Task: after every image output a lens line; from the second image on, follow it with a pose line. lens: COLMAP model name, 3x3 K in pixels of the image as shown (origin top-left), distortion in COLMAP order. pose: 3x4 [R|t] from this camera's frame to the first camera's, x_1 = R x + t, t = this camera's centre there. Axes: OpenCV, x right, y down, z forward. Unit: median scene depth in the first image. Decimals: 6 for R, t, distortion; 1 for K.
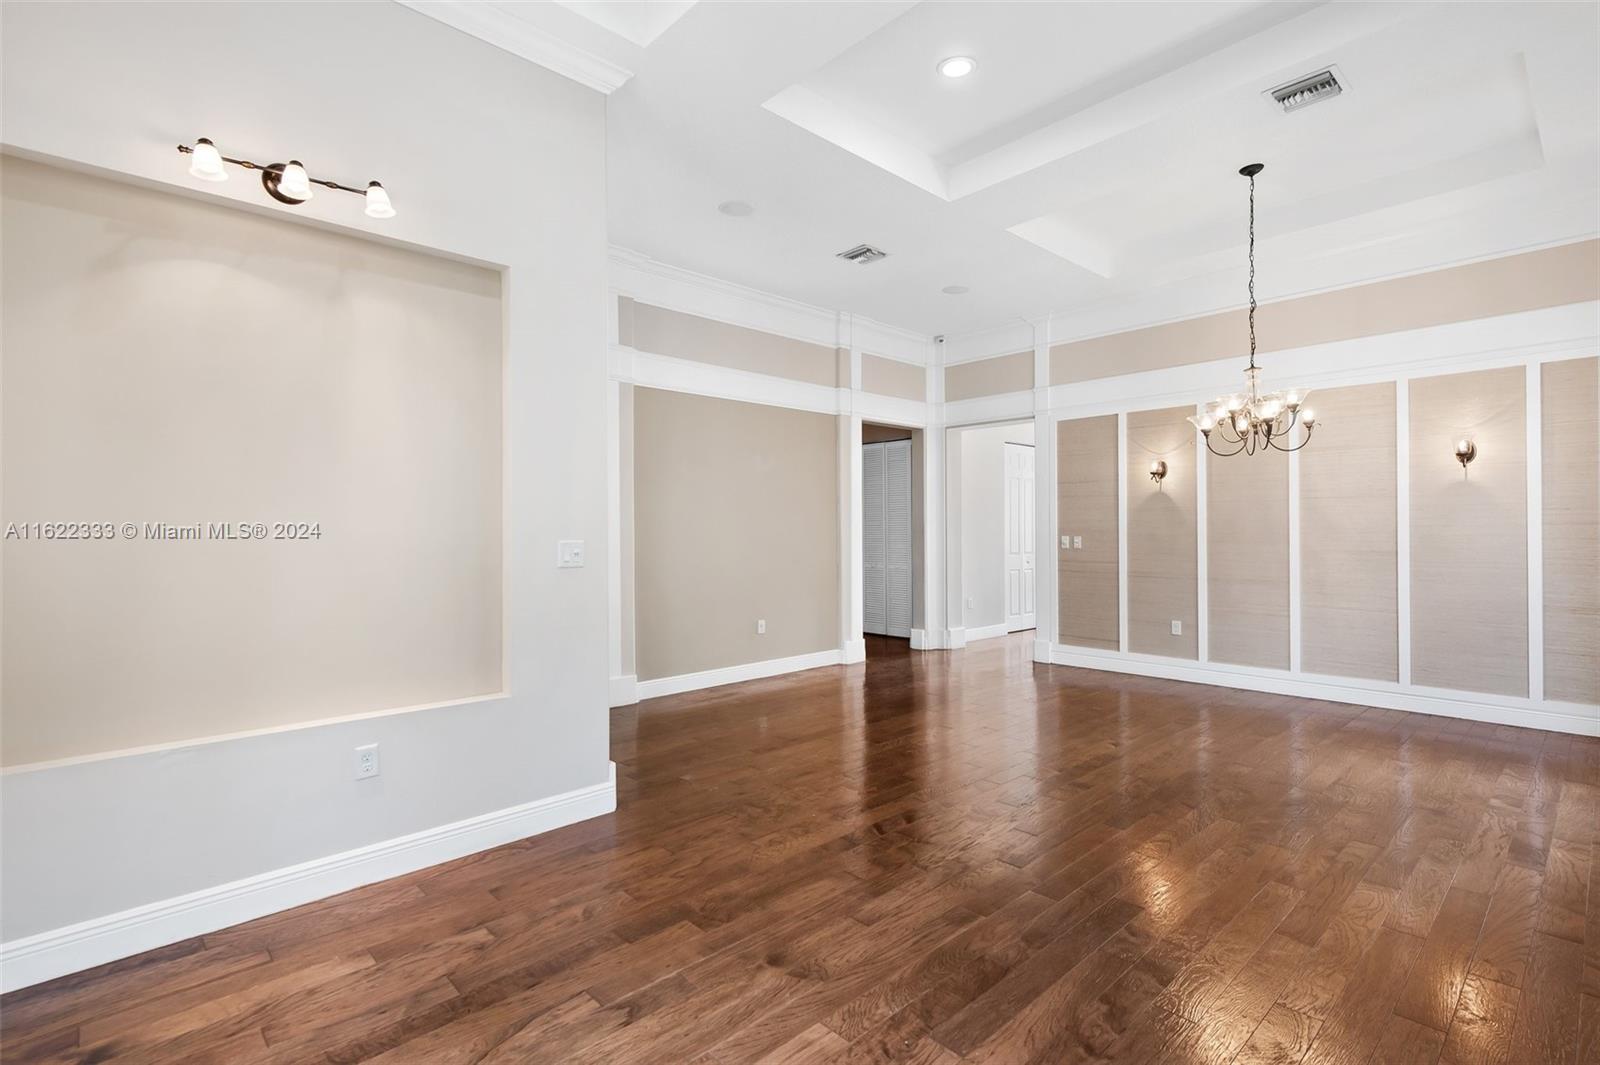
lens RADIAL K [[759.7, 0, 800.3], [0, 759.7, 534.0], [0, 0, 1]] dist [0.002647, -0.000107]
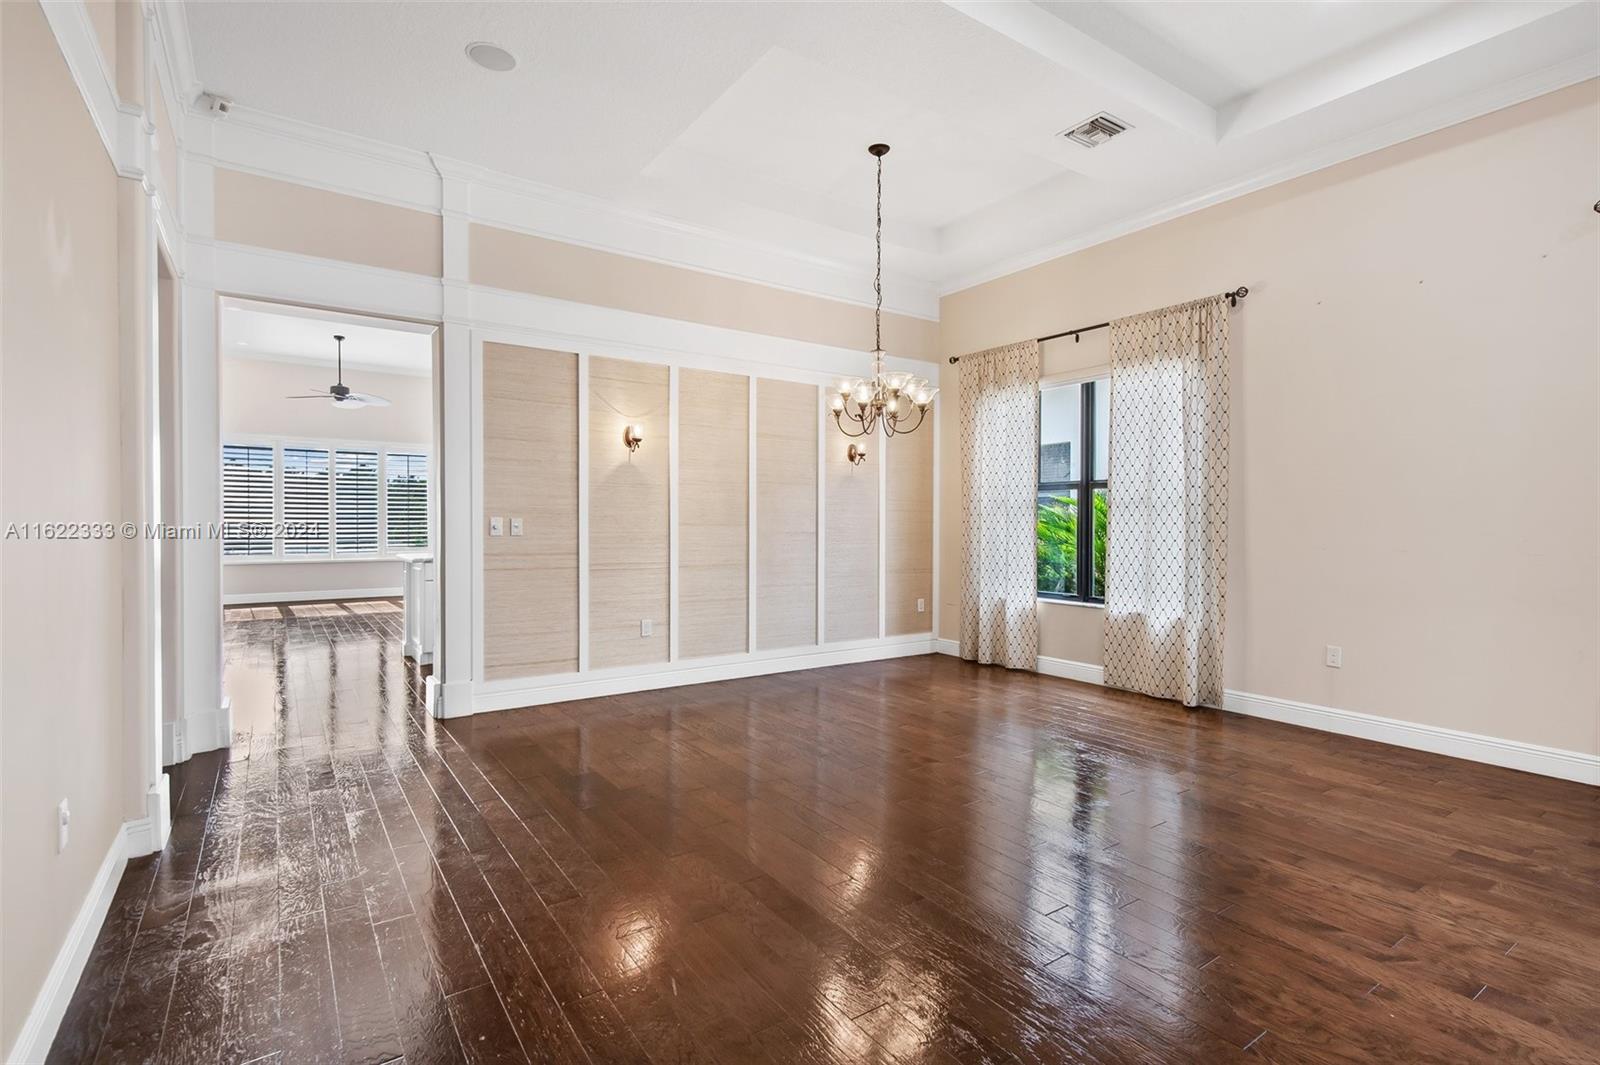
lens RADIAL K [[759.7, 0, 801.0], [0, 759.7, 529.7], [0, 0, 1]] dist [0.002647, -0.000107]
pose [[0.142805, 0.000547, 0.989751, -0.312854], [-0.003020, 0.999995, -0.000117, 0.014789], [-0.989746, -0.002972, 0.142806, 0.728206]]
